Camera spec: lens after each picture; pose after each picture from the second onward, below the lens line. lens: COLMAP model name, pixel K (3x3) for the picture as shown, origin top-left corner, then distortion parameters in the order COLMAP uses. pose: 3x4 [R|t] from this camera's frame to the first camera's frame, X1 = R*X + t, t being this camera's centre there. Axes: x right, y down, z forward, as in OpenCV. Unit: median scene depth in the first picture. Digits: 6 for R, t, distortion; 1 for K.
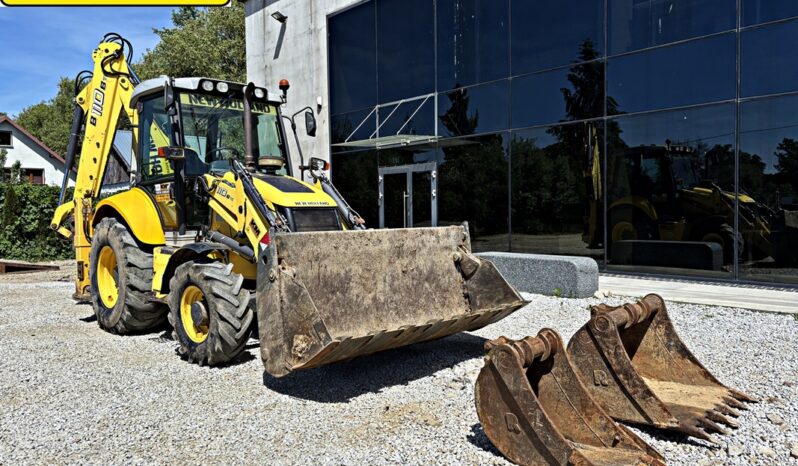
lens RADIAL K [[605.7, 0, 404.8], [0, 605.7, 230.8], [0, 0, 1]] dist [0.048649, -0.058140]
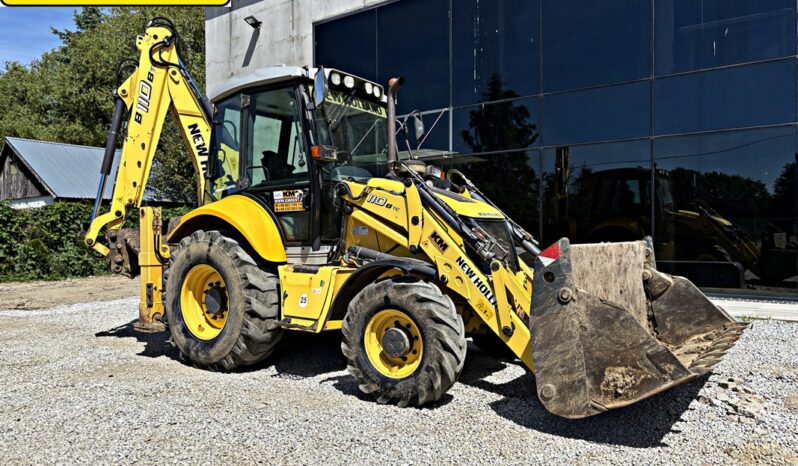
lens RADIAL K [[605.7, 0, 393.8], [0, 605.7, 232.5], [0, 0, 1]] dist [0.048649, -0.058140]
pose [[0.984234, 0.008006, 0.176692, -0.357378], [-0.001602, 0.999338, -0.036355, 0.010389], [-0.176866, 0.035499, 0.983595, 0.130009]]
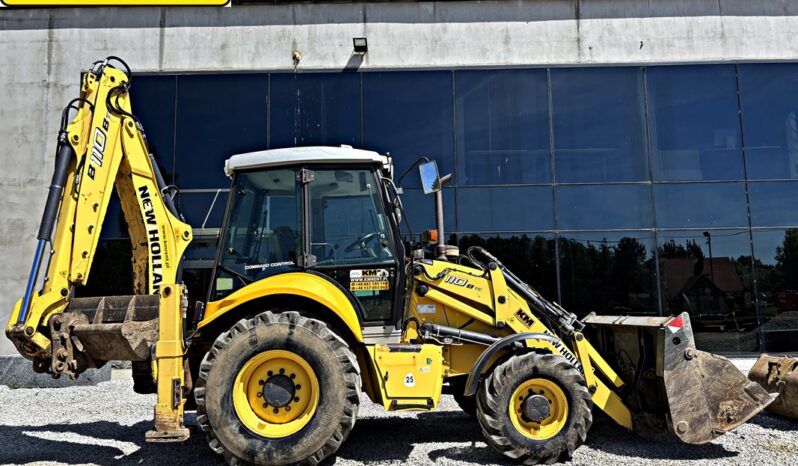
lens RADIAL K [[605.7, 0, 399.0], [0, 605.7, 230.2], [0, 0, 1]] dist [0.048649, -0.058140]
pose [[0.677936, 0.095127, 0.728940, -0.883601], [0.034851, 0.986318, -0.161127, 0.005123], [-0.734294, 0.134639, 0.665345, 0.356920]]
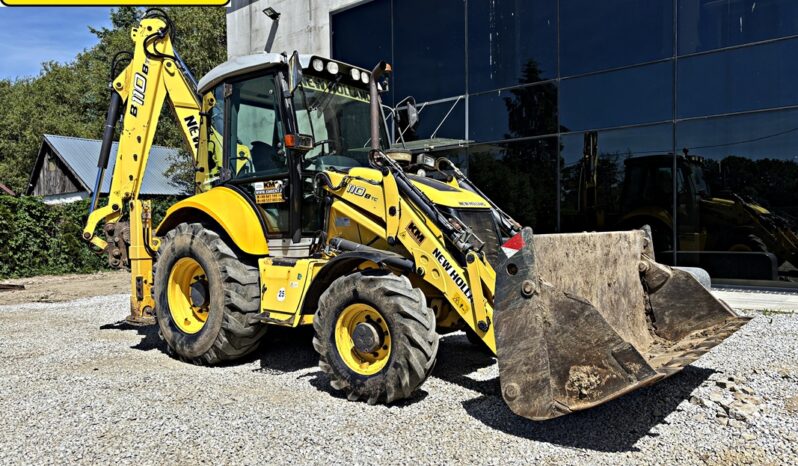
lens RADIAL K [[605.7, 0, 393.7], [0, 605.7, 238.3], [0, 0, 1]] dist [0.048649, -0.058140]
pose [[0.993916, -0.002651, 0.110112, -0.284328], [0.004233, 0.999891, -0.014135, 0.010963], [-0.110063, 0.014515, 0.993819, 0.145916]]
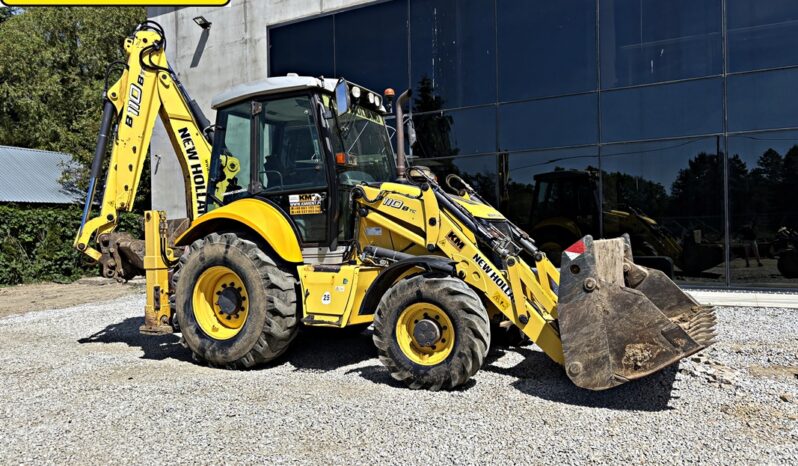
lens RADIAL K [[605.7, 0, 405.5], [0, 605.7, 229.9], [0, 0, 1]] dist [0.048649, -0.058140]
pose [[0.947220, -0.001402, 0.320580, -0.483420], [0.015690, 0.998995, -0.041990, 0.012990], [-0.320199, 0.044803, 0.946290, 0.102074]]
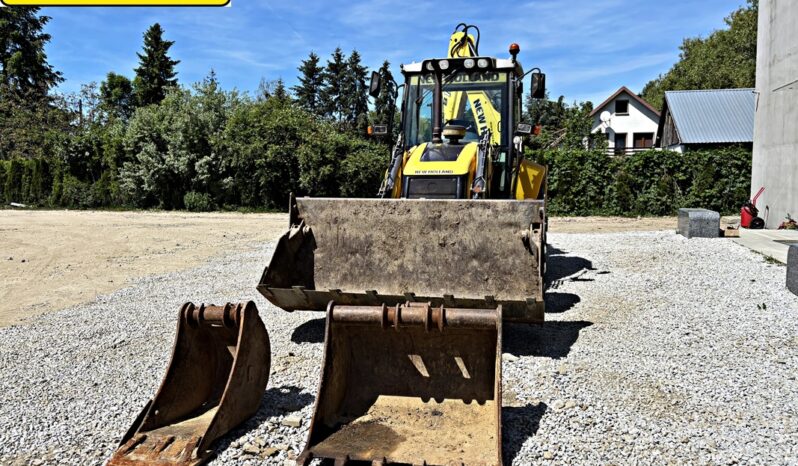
lens RADIAL K [[605.7, 0, 392.5], [0, 605.7, 235.5], [0, 0, 1]] dist [0.048649, -0.058140]
pose [[0.518079, 0.095324, -0.850005, 0.569822], [-0.033004, 0.995258, 0.091497, -0.023681], [0.854696, -0.019349, 0.518768, 0.316565]]
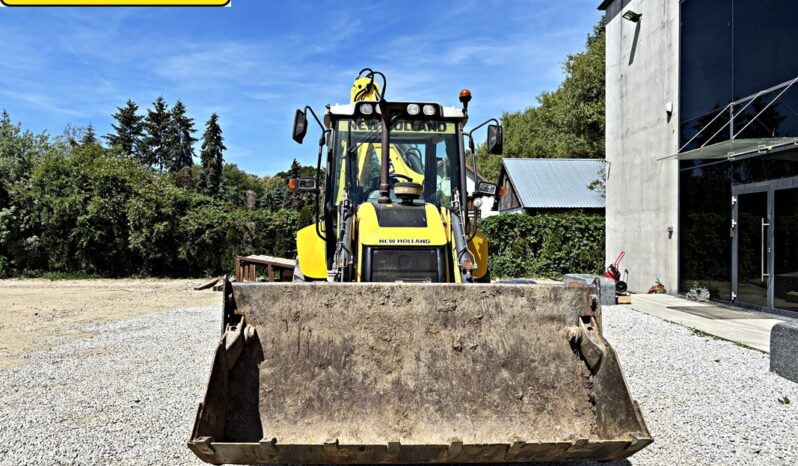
lens RADIAL K [[605.7, 0, 393.5], [0, 605.7, 226.1], [0, 0, 1]] dist [0.048649, -0.058140]
pose [[0.742486, 0.009492, -0.669794, 0.290958], [-0.038962, 0.998819, -0.029037, -0.033701], [0.668728, 0.047656, 0.741979, 0.326400]]
